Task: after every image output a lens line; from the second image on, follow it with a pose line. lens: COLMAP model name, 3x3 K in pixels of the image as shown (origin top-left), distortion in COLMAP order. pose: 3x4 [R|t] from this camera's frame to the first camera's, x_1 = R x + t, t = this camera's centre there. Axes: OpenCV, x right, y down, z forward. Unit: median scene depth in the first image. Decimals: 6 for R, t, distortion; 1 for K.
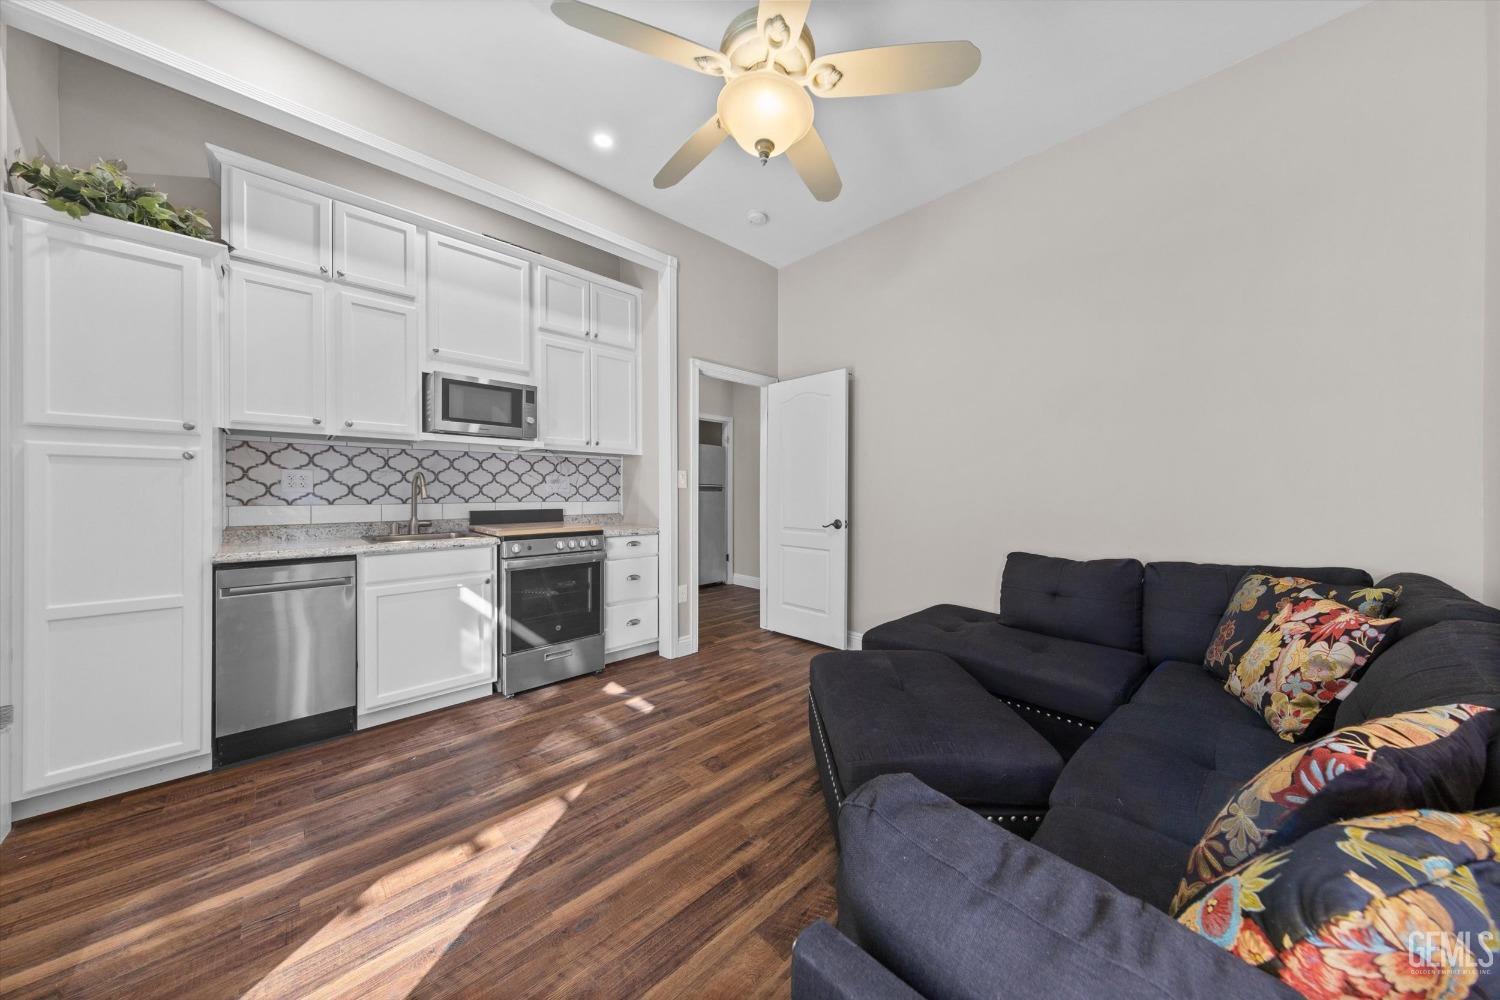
lens RADIAL K [[583.5, 0, 750.0], [0, 583.5, 500.0], [0, 0, 1]] dist [0.053322, -0.000016]
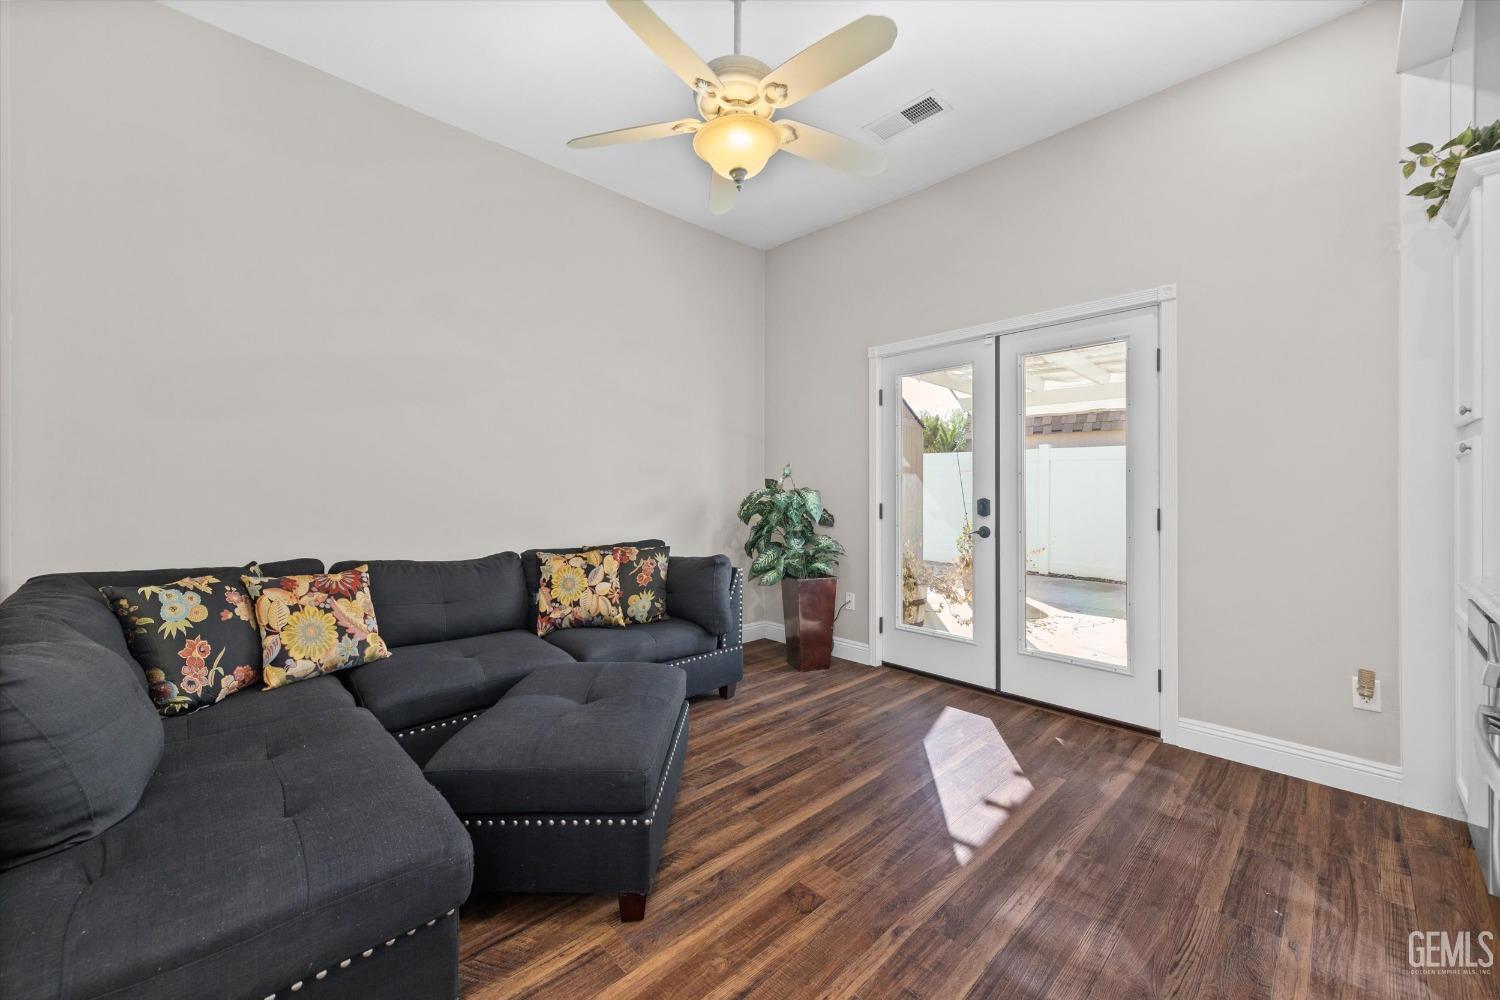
lens RADIAL K [[583.5, 0, 750.0], [0, 583.5, 500.0], [0, 0, 1]] dist [0.053322, -0.000016]
pose [[-0.999991, -0.003758, -0.002068, 0.003231], [-0.003820, 0.999525, 0.030566, -0.028267], [0.001953, 0.030574, -0.999531, 1.983920]]
